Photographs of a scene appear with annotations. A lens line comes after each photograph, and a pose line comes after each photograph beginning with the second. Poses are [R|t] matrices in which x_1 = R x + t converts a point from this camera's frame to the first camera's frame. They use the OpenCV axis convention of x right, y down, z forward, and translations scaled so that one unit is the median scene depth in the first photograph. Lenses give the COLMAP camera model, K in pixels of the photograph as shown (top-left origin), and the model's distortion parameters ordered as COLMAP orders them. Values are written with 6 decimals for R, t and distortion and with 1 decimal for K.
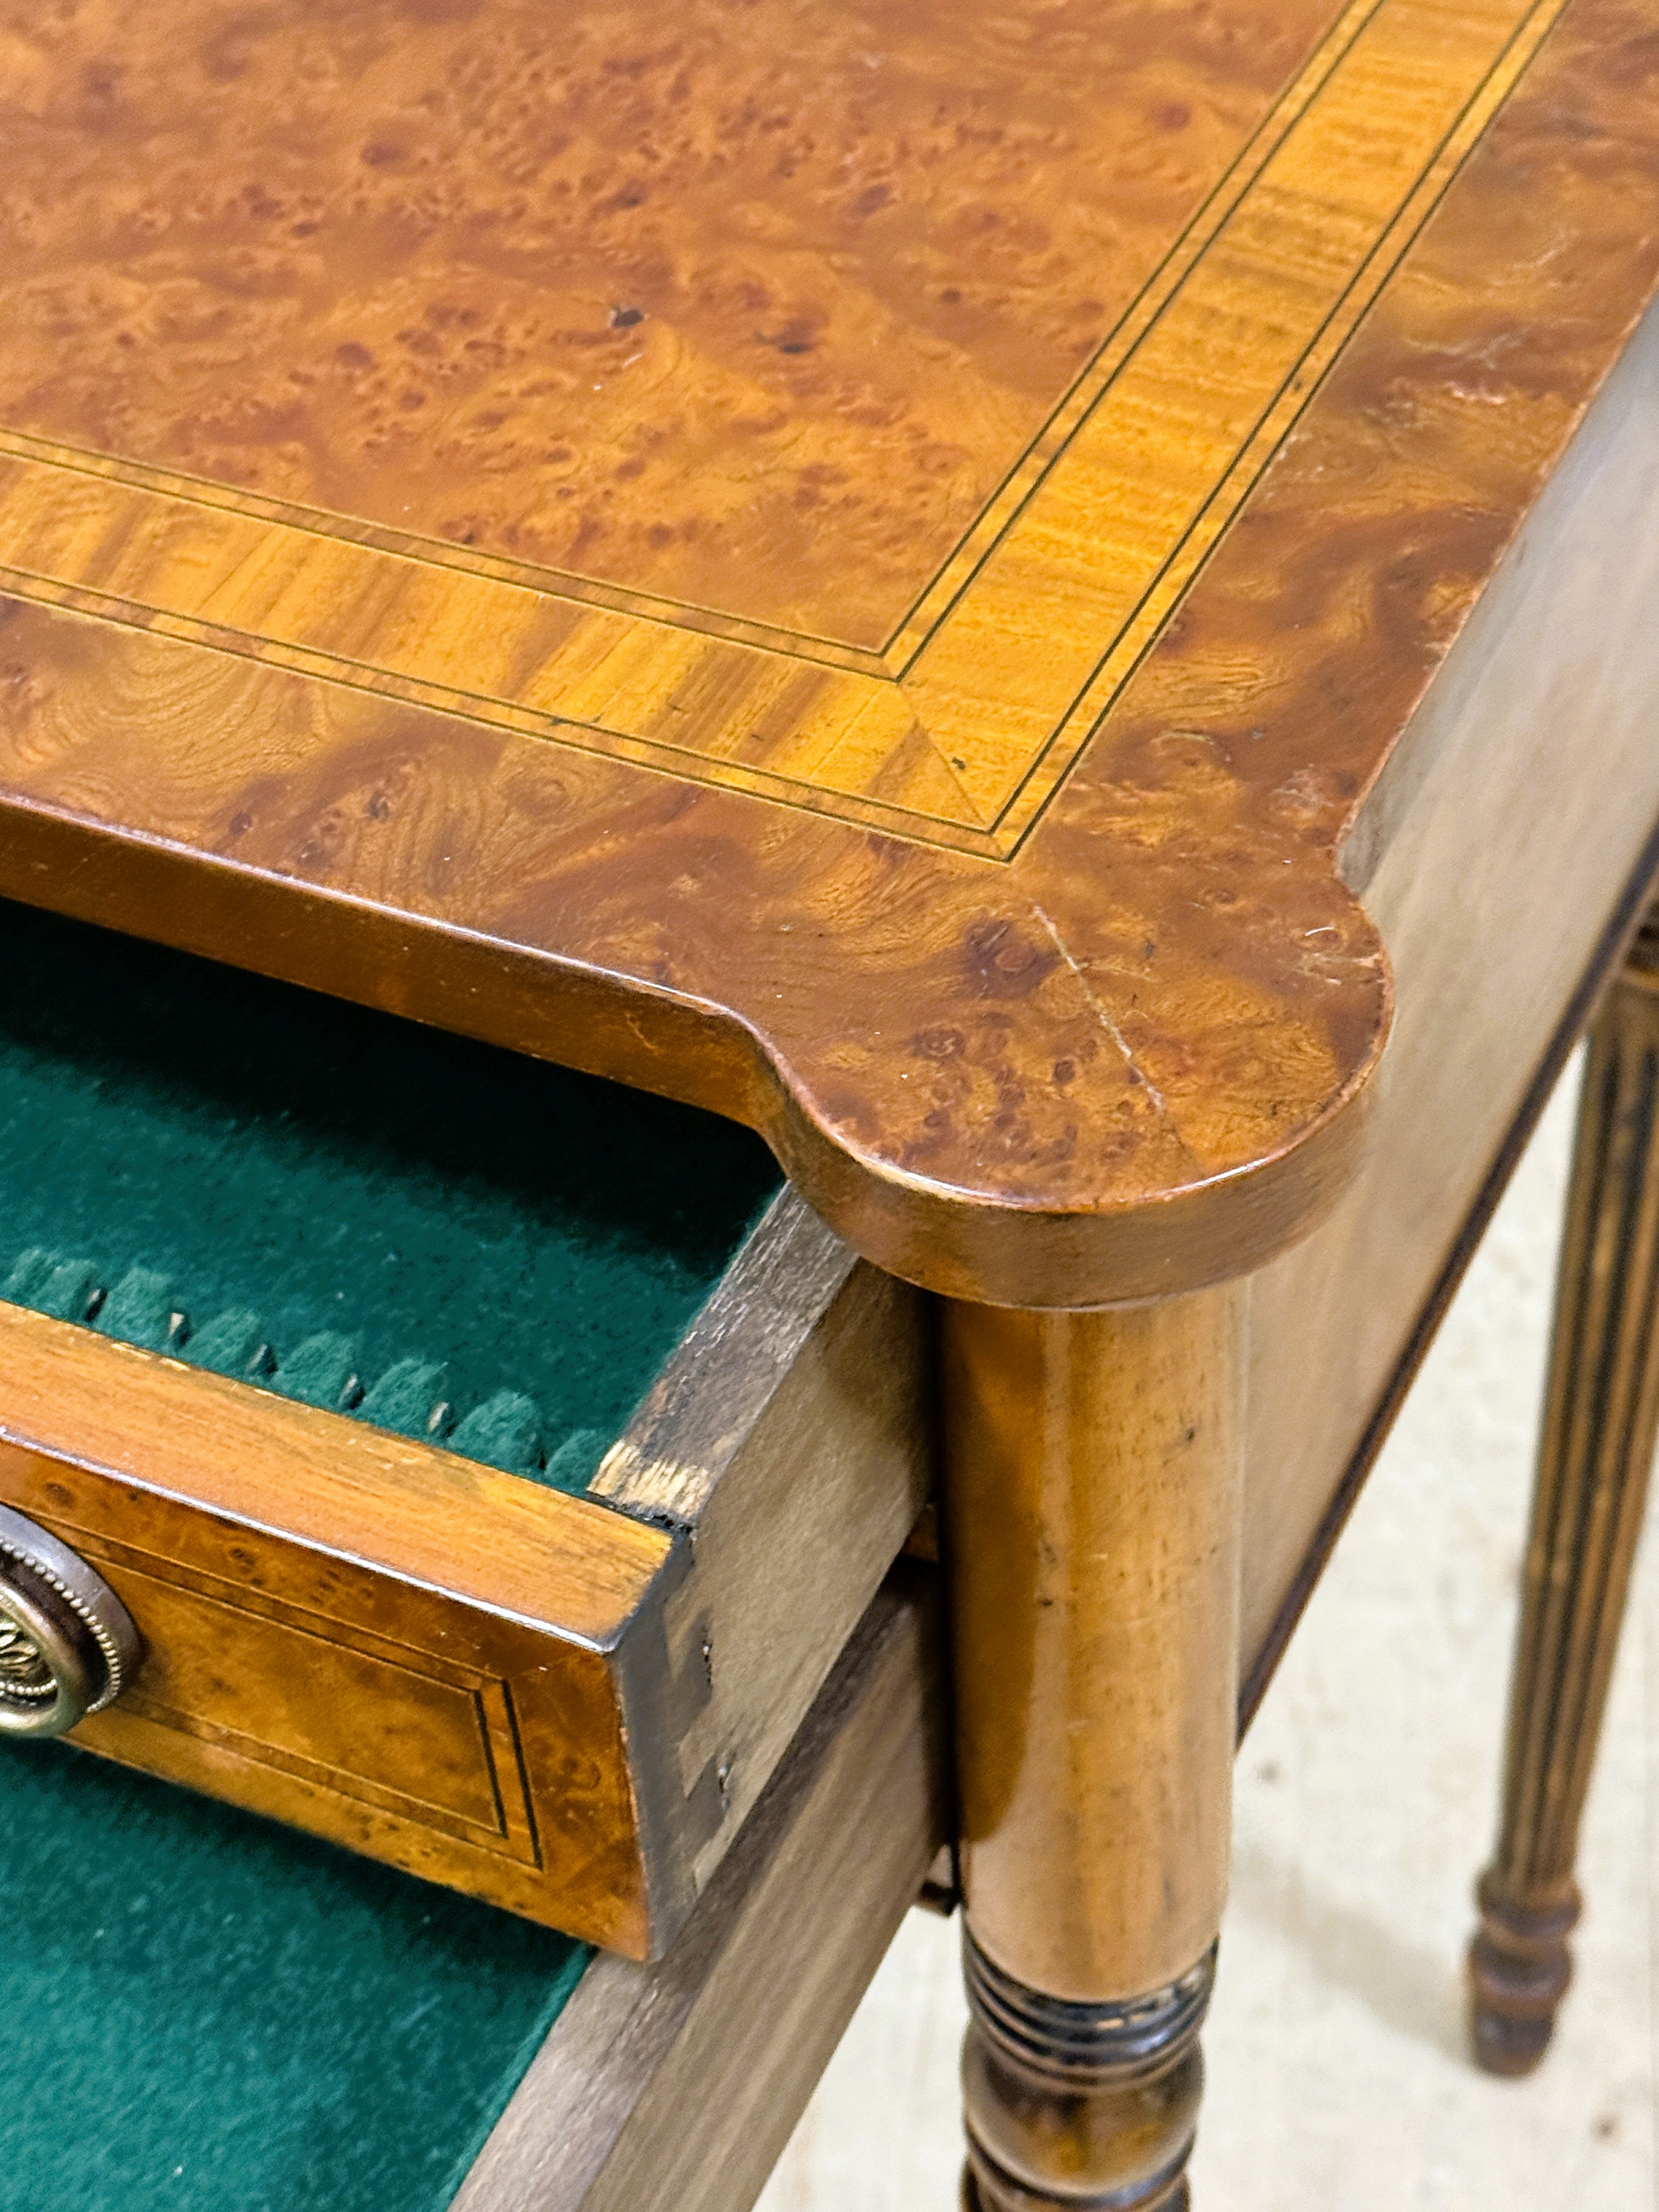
lens RADIAL K [[3867.2, 0, 827.0], [0, 3867.2, 1086.1], [0, 0, 1]] dist [0.132477, 0.000000]
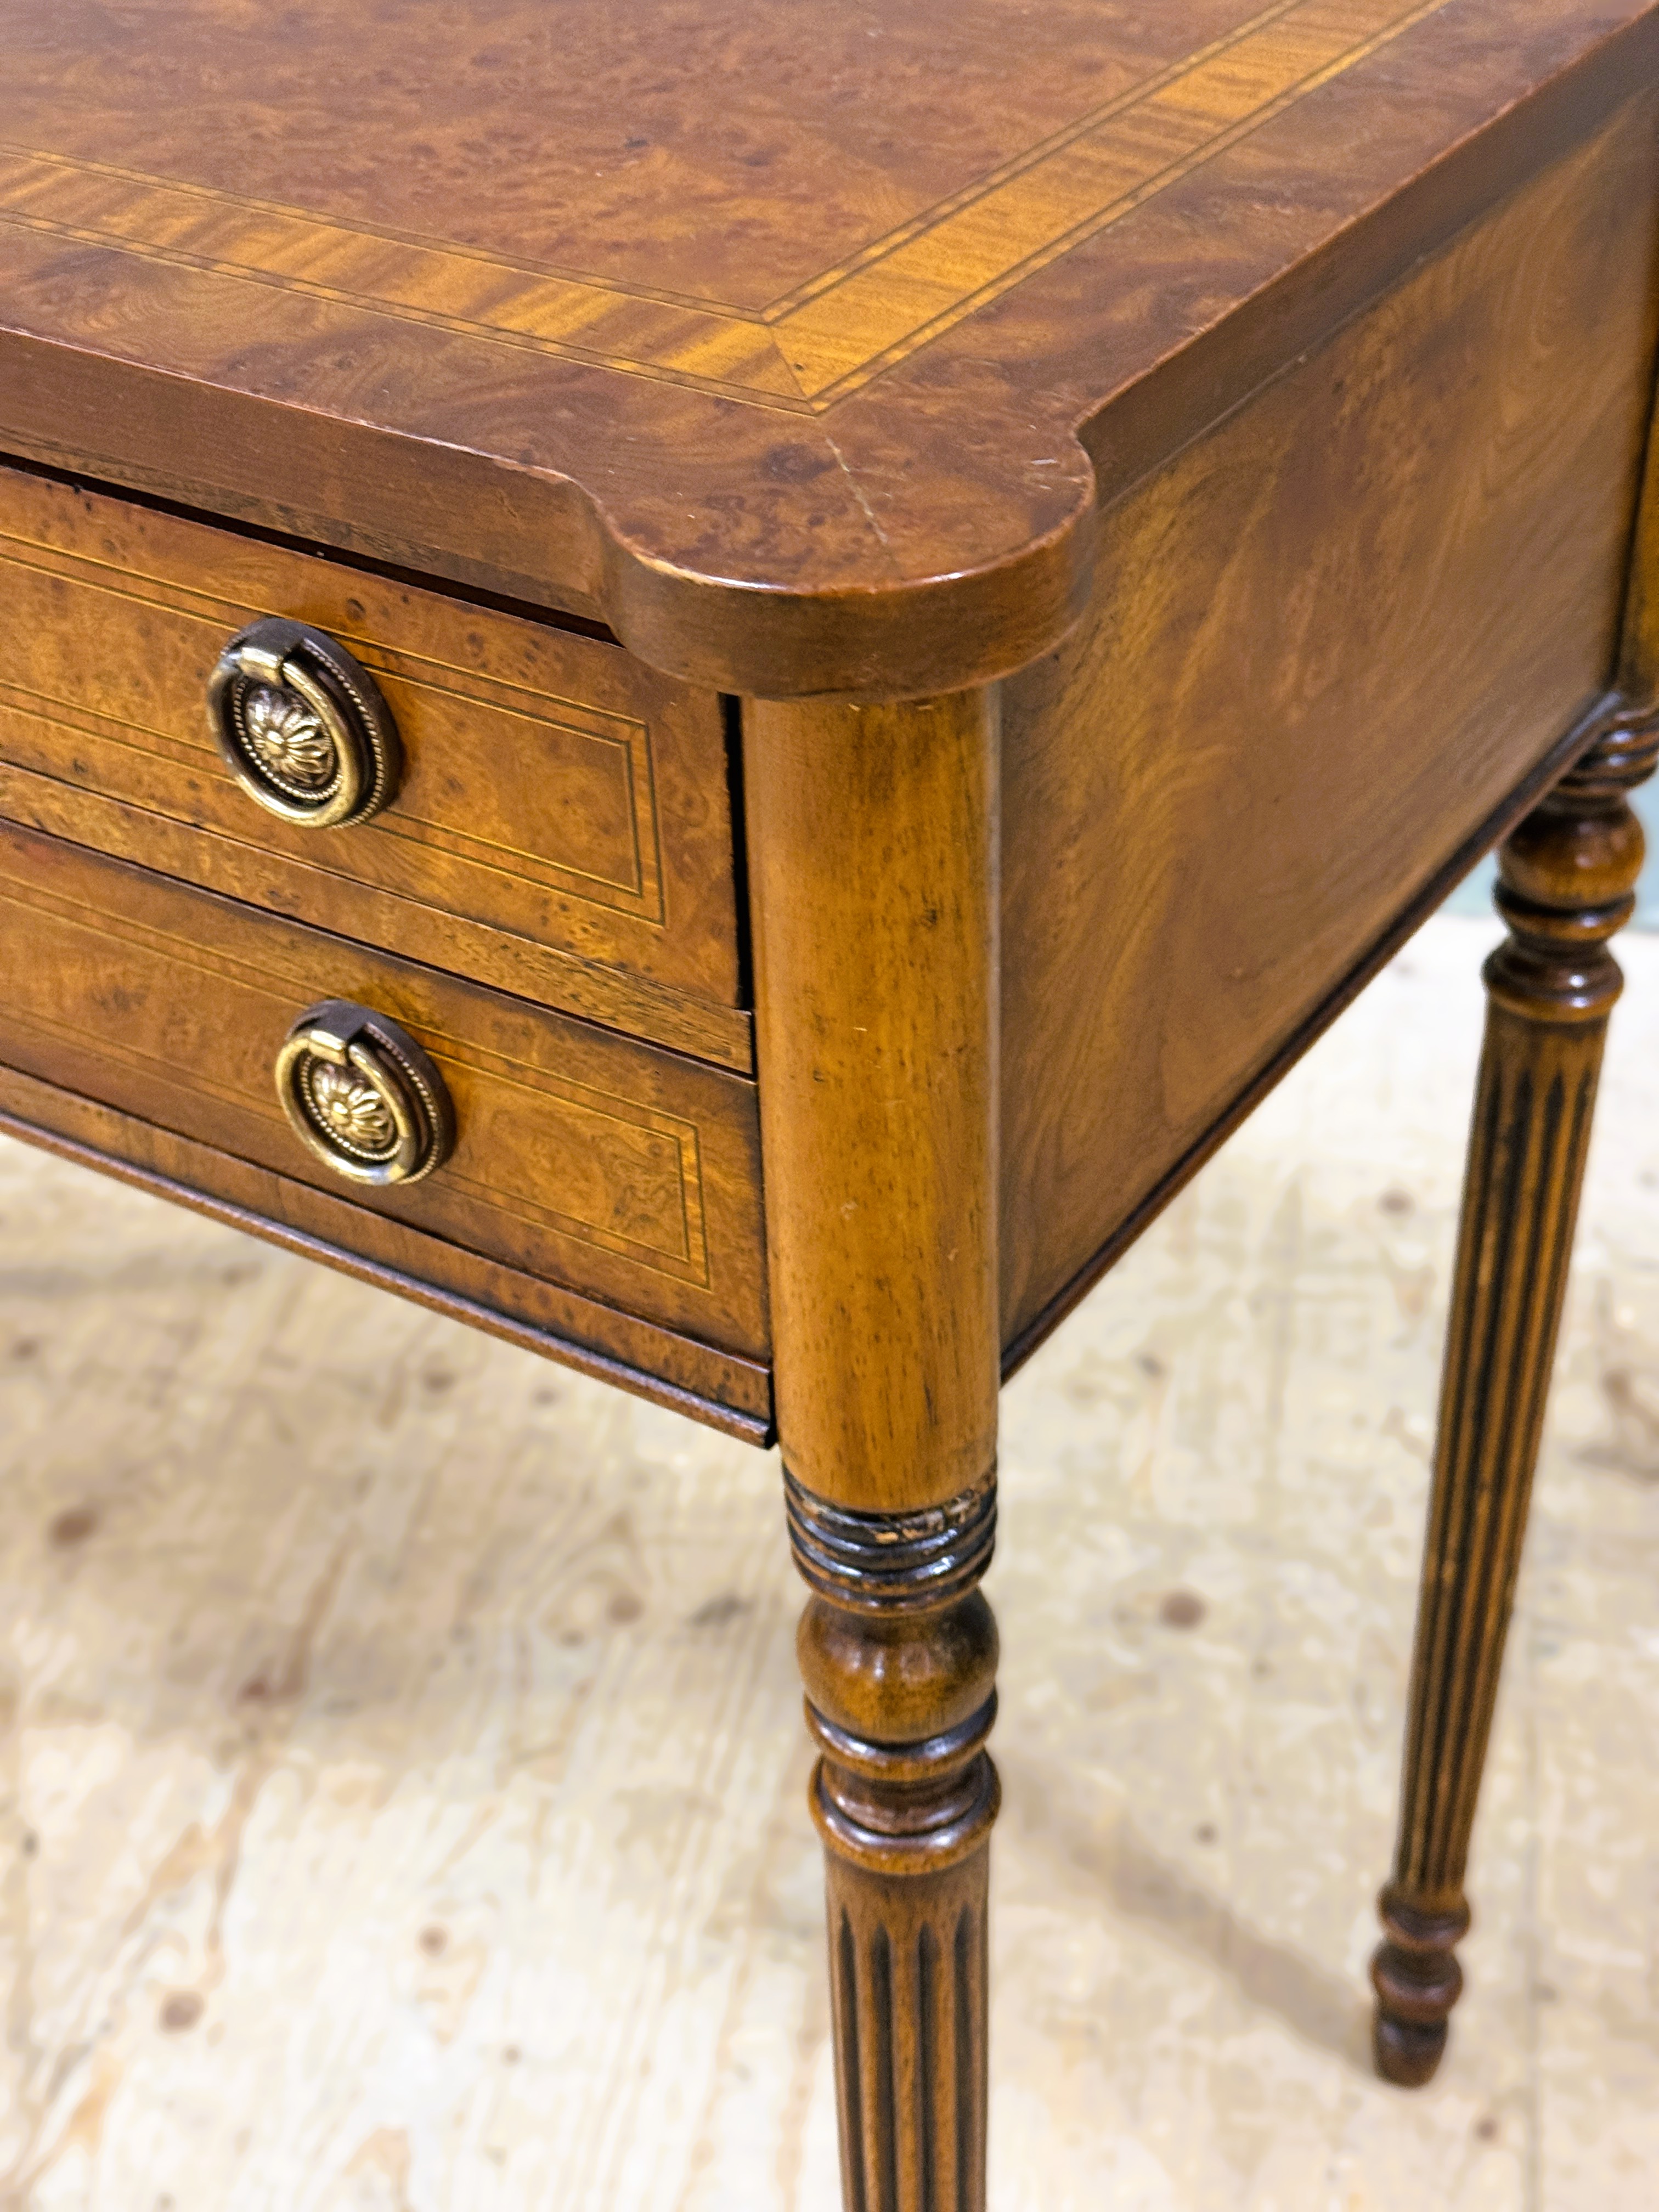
lens RADIAL K [[3110.2, 0, 870.8], [0, 3110.2, 1103.5], [0, 0, 1]] dist [0.100769, 0.000000]
pose [[0.991851, 0.095361, -0.084488, 0.153077], [-0.106994, 0.983480, -0.146009, 0.275583], [0.069169, 0.153859, 0.985669, 0.027817]]
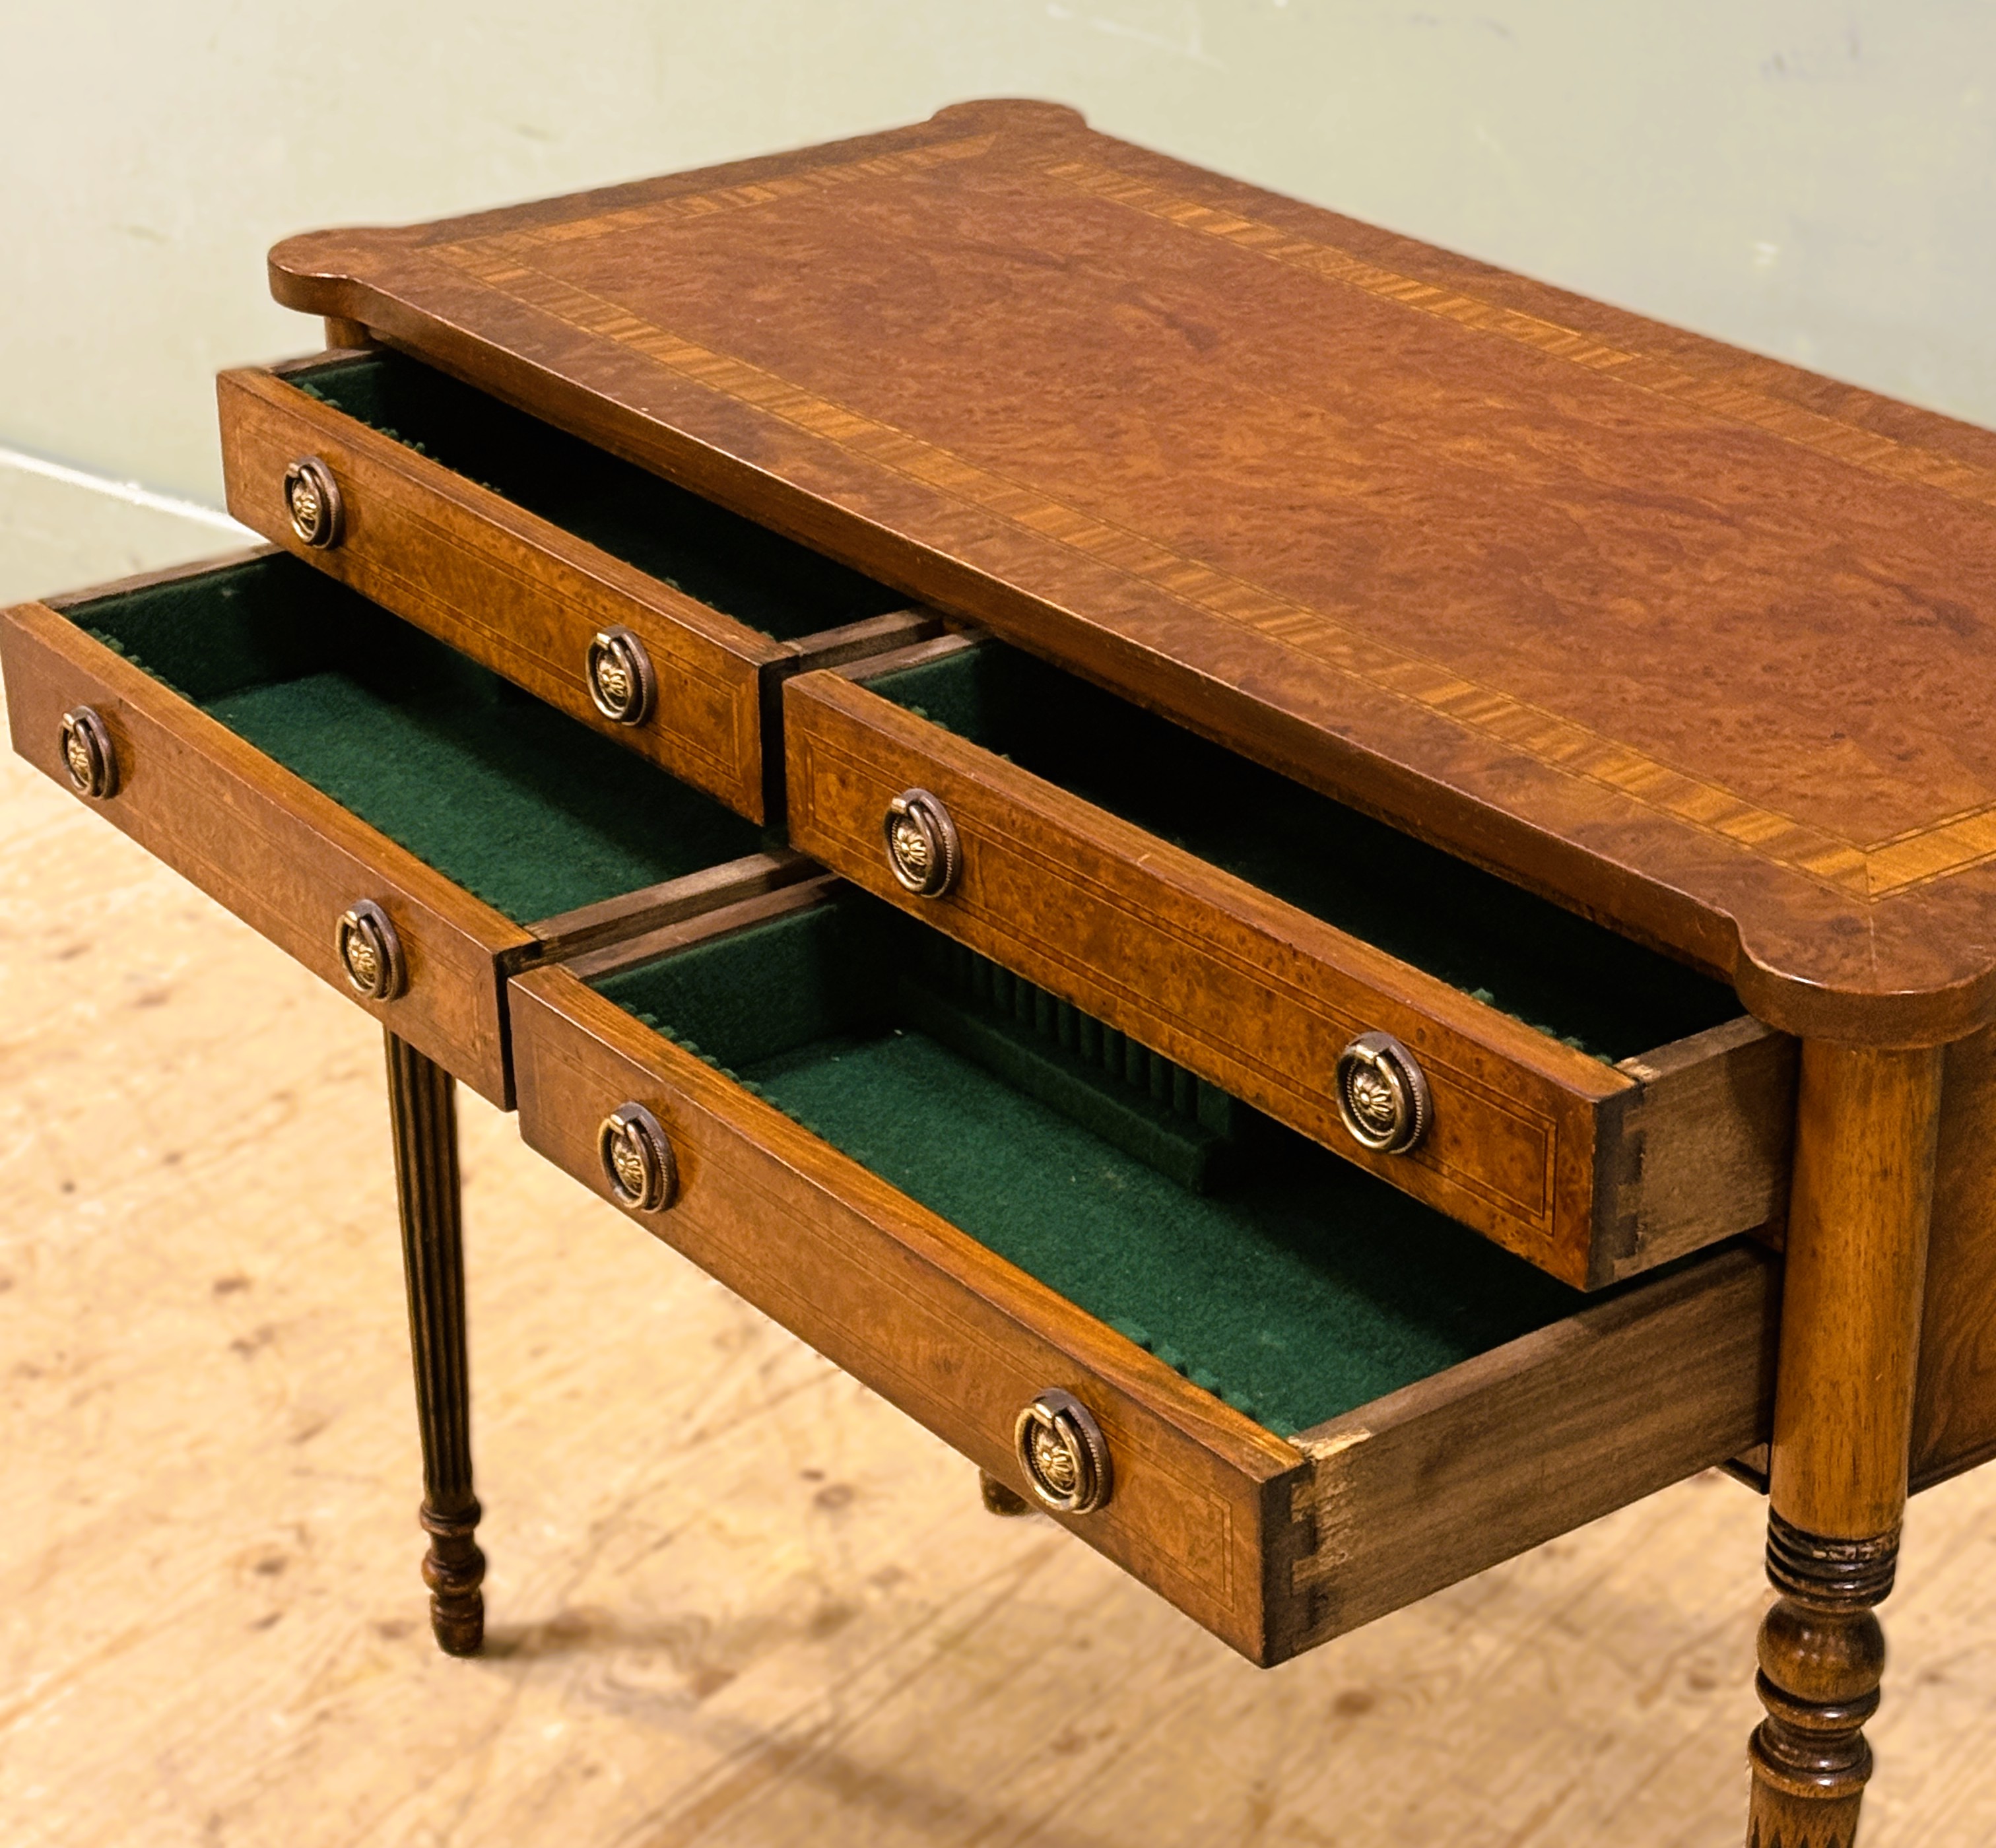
lens RADIAL K [[4526.1, 0, 978.6], [0, 4526.1, 993.1], [0, 0, 1]] dist [0.109910, 0.000000]
pose [[0.879374, 0.241750, -0.410194, 0.653901], [-0.356884, 0.904943, -0.231756, 0.754480], [0.315176, 0.350192, 0.882060, -1.475275]]
